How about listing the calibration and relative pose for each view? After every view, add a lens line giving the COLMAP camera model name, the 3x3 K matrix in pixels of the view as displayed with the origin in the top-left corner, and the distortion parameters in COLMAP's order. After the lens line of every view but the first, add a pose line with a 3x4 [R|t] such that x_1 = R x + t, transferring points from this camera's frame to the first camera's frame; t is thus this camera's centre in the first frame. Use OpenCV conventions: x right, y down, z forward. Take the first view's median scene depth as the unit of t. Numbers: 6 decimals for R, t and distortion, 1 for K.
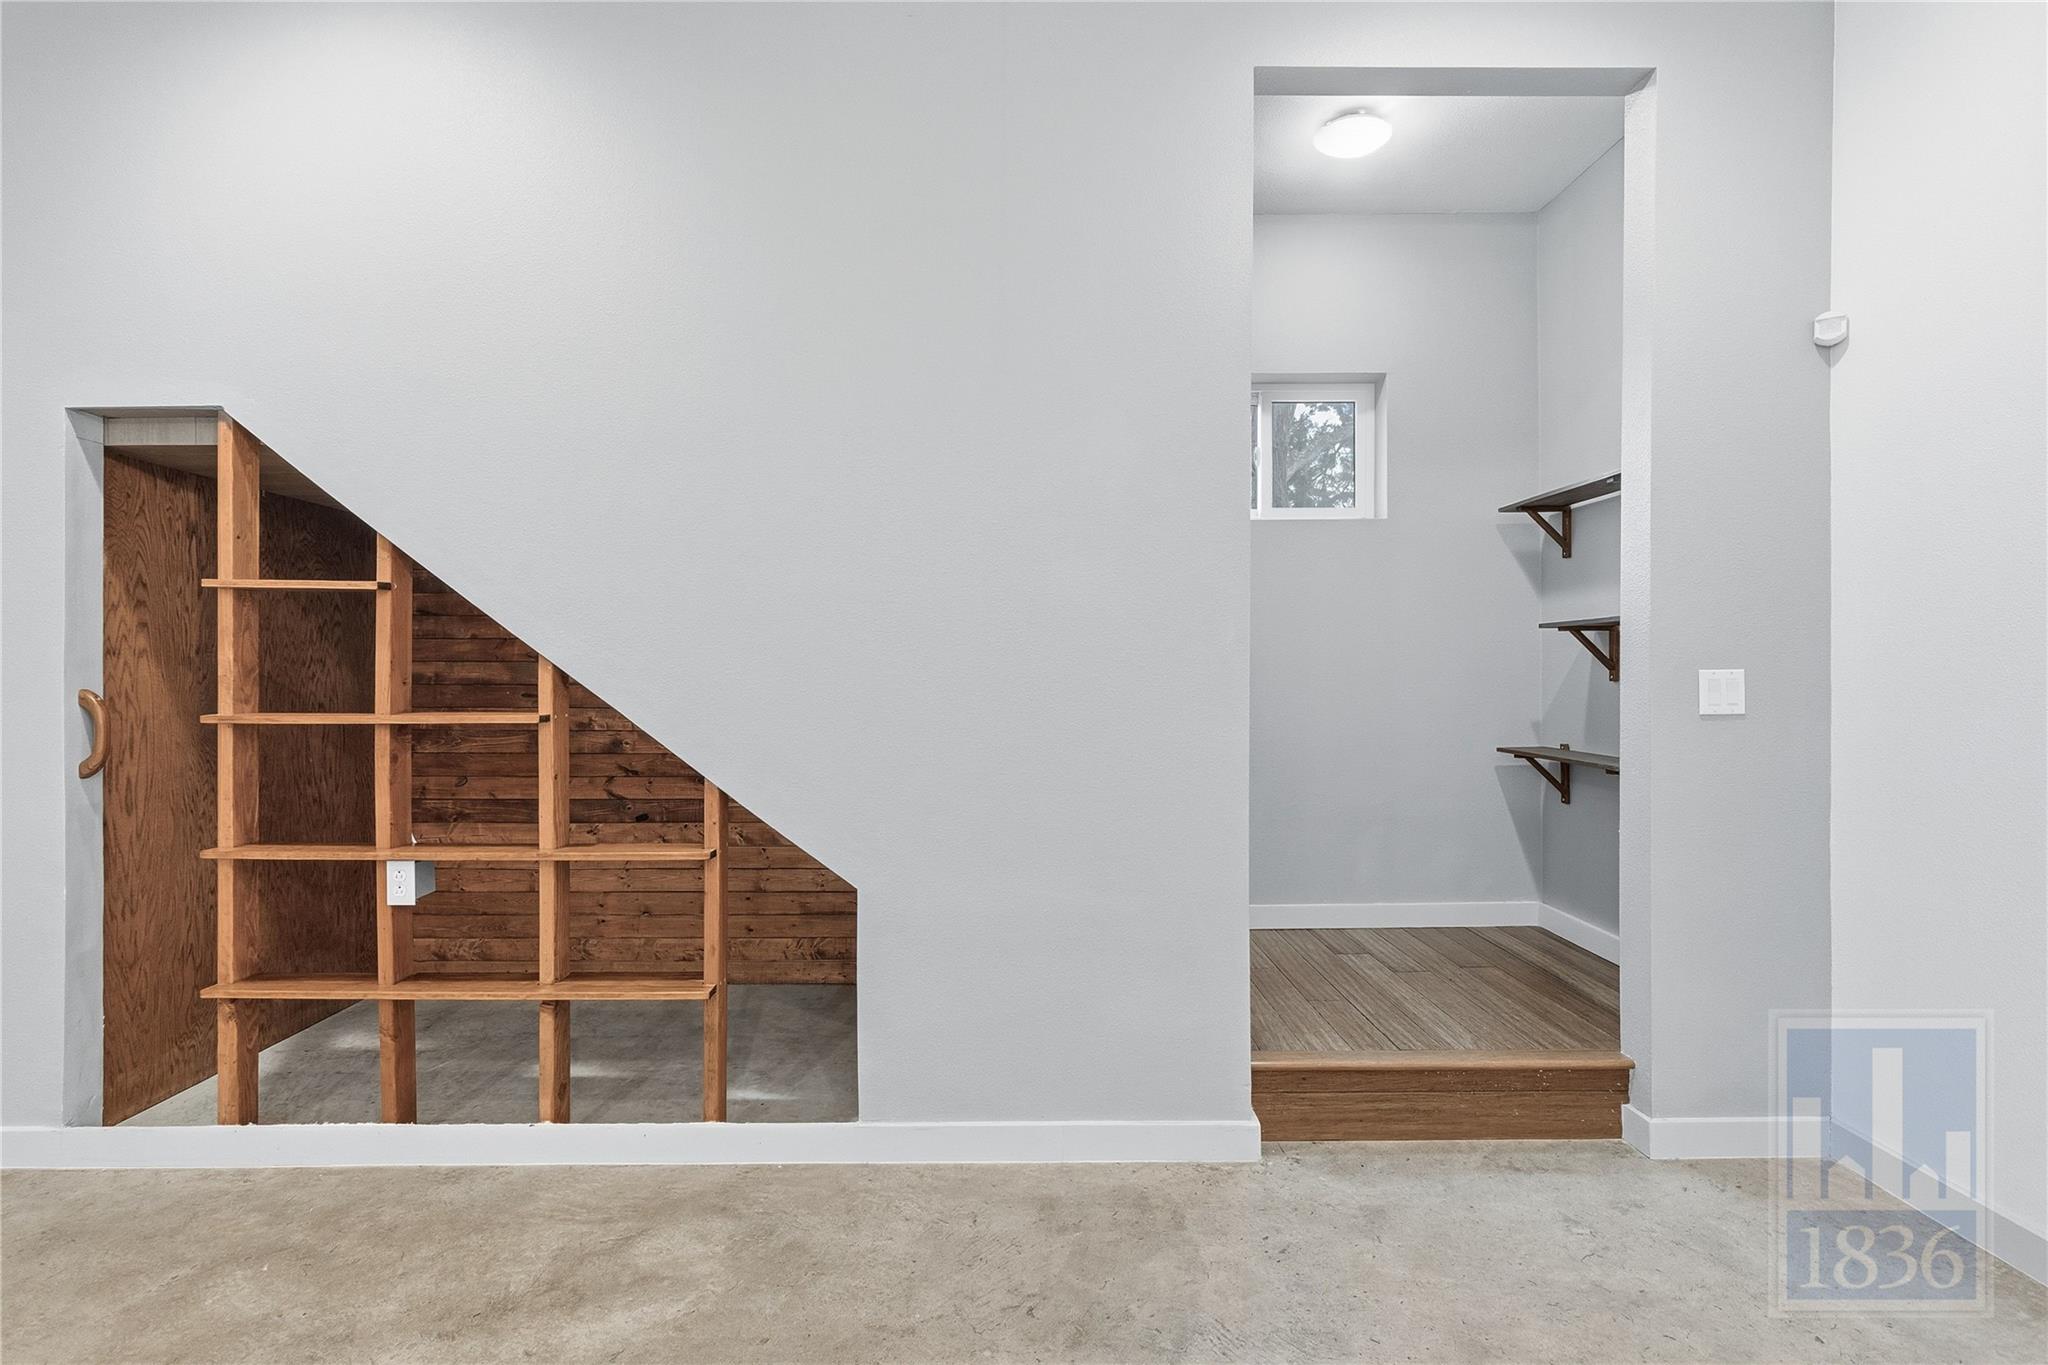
lens RADIAL K [[925.3, 0, 1019.5], [0, 925.3, 670.1], [0, 0, 1]] dist [0.001641, 0.001432]
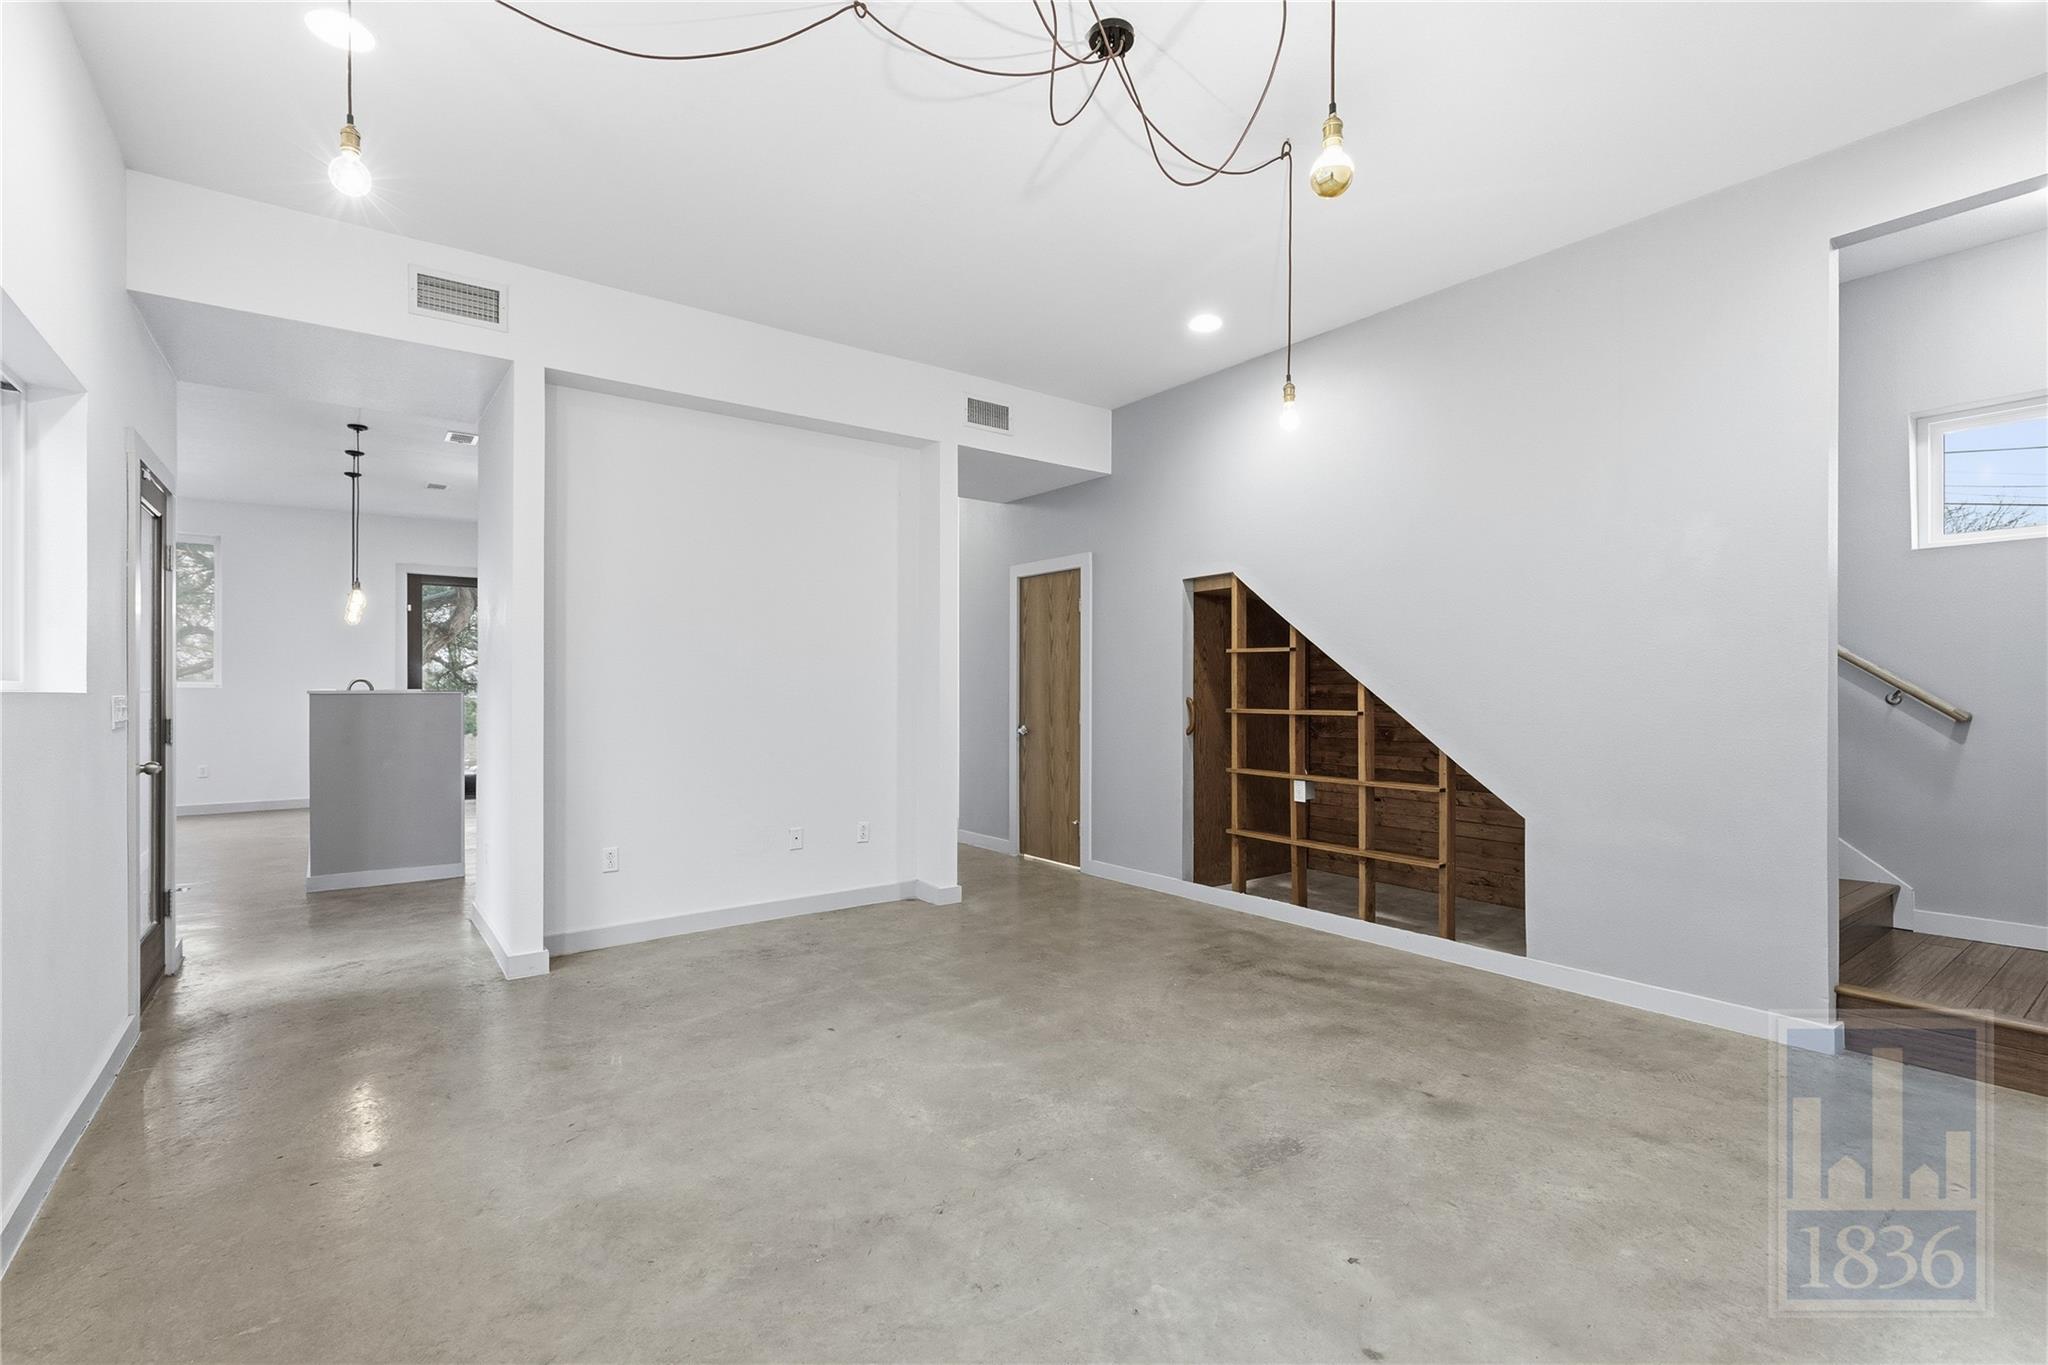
lens RADIAL K [[925.3, 0, 1017.0], [0, 925.3, 679.4], [0, 0, 1]] dist [0.001641, 0.001432]
pose [[0.590264, -0.007064, -0.807179, 0.637488], [-0.001687, 0.999949, -0.009984, -0.000215], [0.807208, 0.007255, 0.590222, -0.742250]]
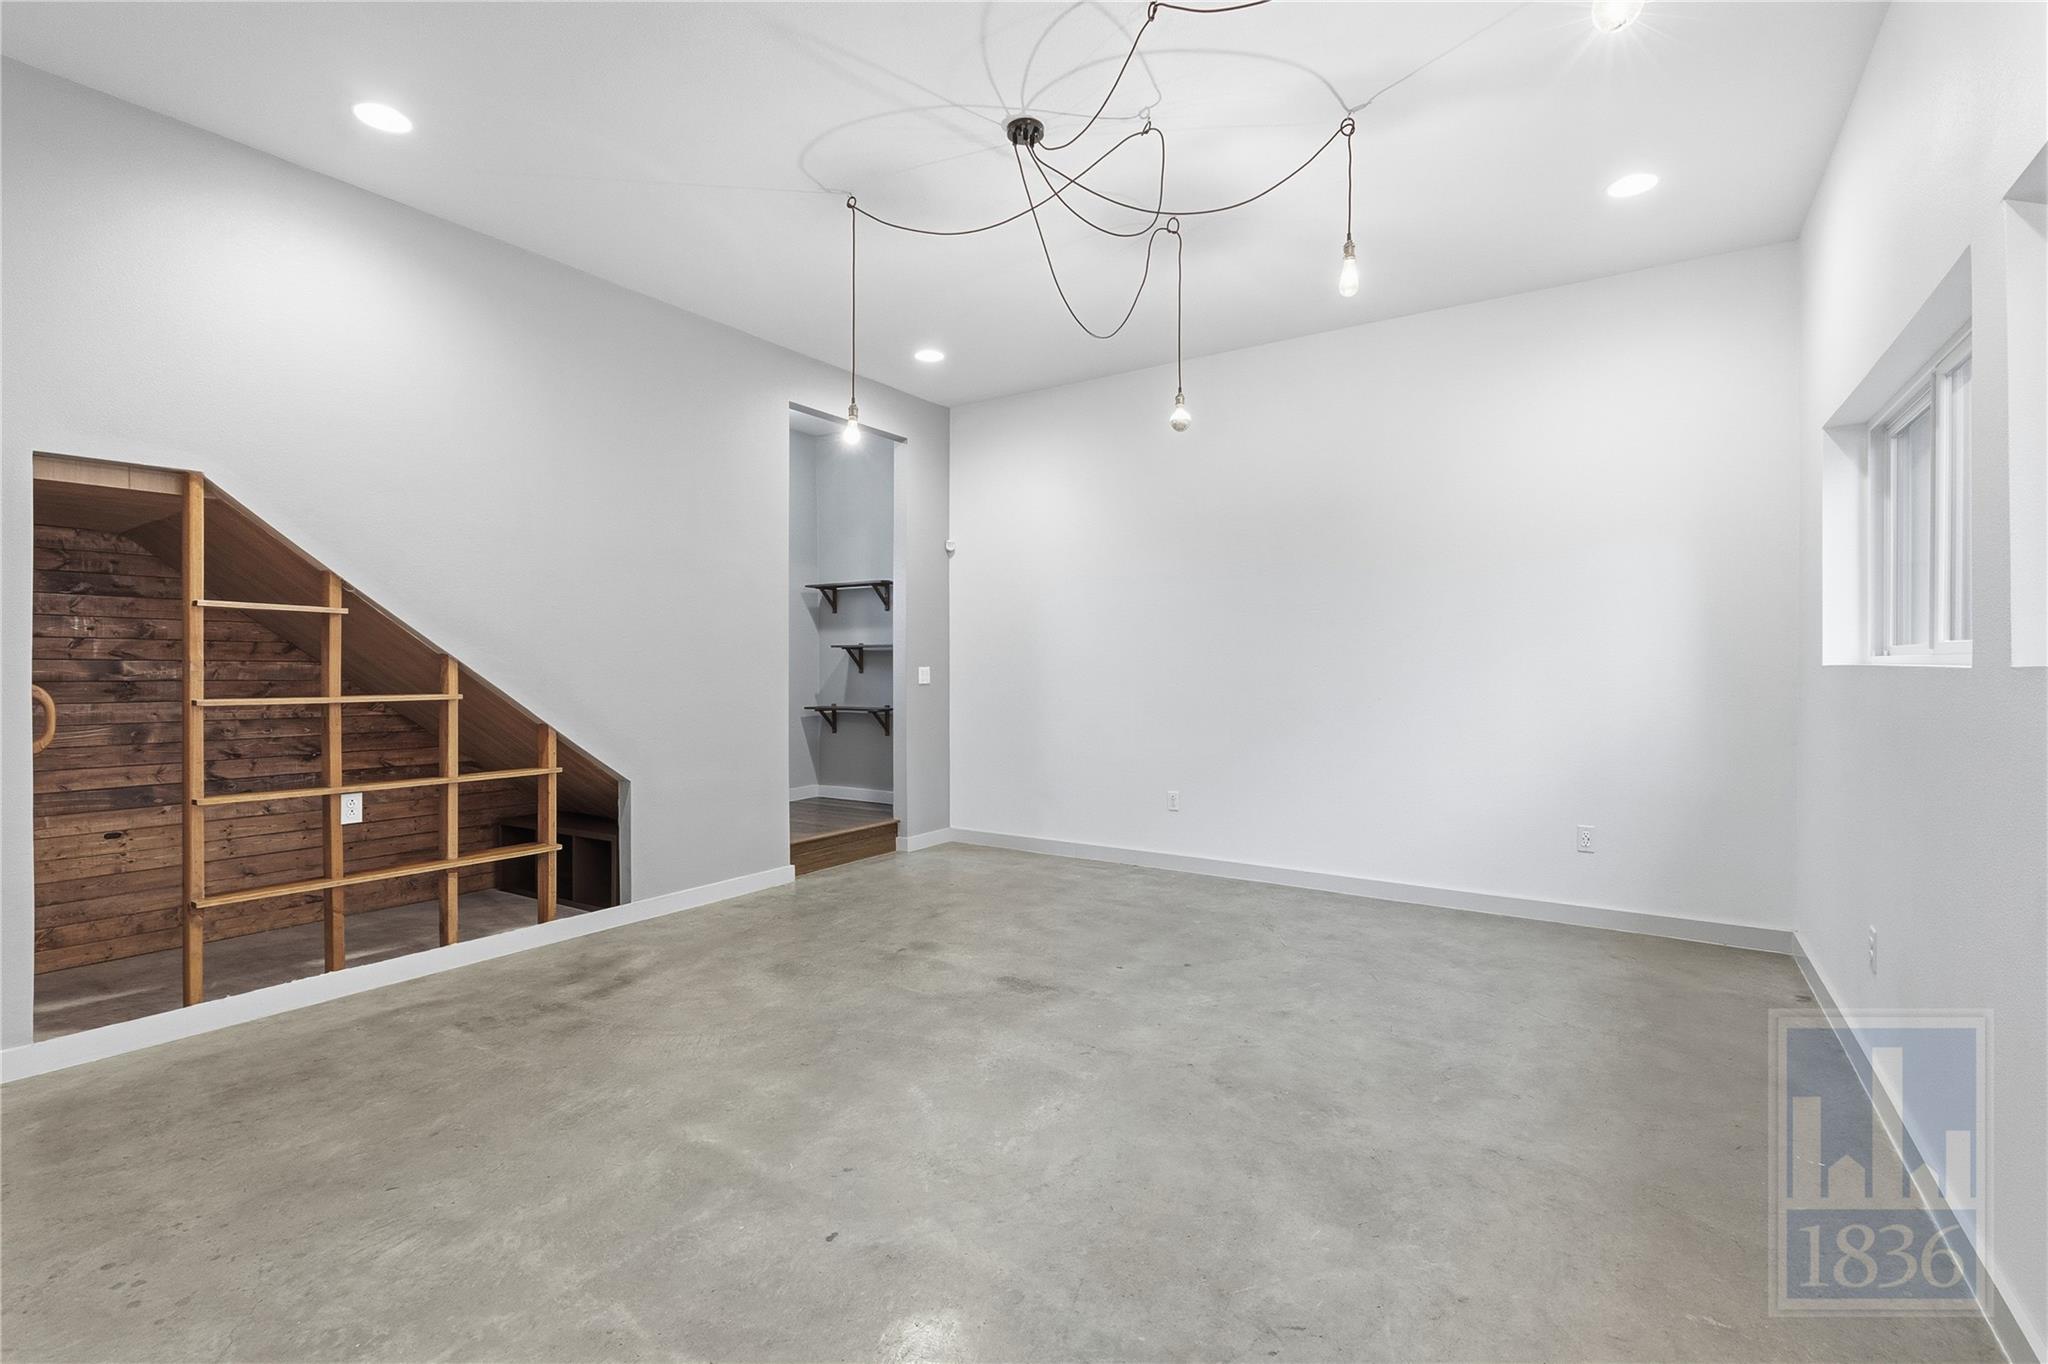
lens RADIAL K [[925.3, 0, 1040.4], [0, 925.3, 672.3], [0, 0, 1]] dist [0.001641, 0.001432]
pose [[0.547173, -0.004382, 0.837008, -1.305118], [0.001908, 0.999990, 0.003987, 0.005215], [-0.837018, -0.000585, 0.547176, -0.751291]]
